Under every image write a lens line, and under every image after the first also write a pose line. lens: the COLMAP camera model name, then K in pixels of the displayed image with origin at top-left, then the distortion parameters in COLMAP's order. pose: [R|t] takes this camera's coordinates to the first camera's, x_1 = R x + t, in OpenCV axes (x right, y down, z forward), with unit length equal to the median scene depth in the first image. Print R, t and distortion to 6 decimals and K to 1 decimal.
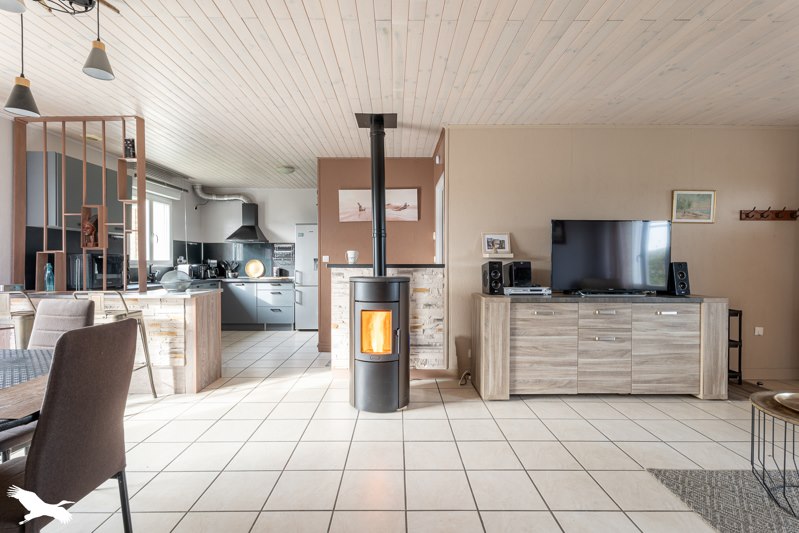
lens RADIAL K [[376.8, 0, 398.8], [0, 376.8, 262.9], [0, 0, 1]] dist [-0.000354, 0.000038]
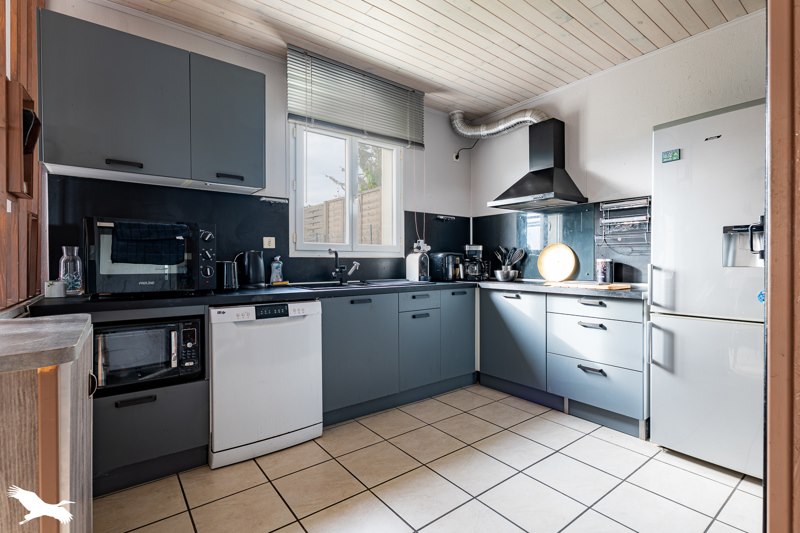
lens RADIAL K [[377.3, 0, 399.3], [0, 377.3, 262.9], [0, 0, 1]] dist [-0.000354, 0.000038]
pose [[0.600630, 0.002121, -0.799524, -0.132903], [0.001642, 0.999991, 0.003887, 0.014283], [0.799525, -0.003648, 0.600621, 0.586008]]
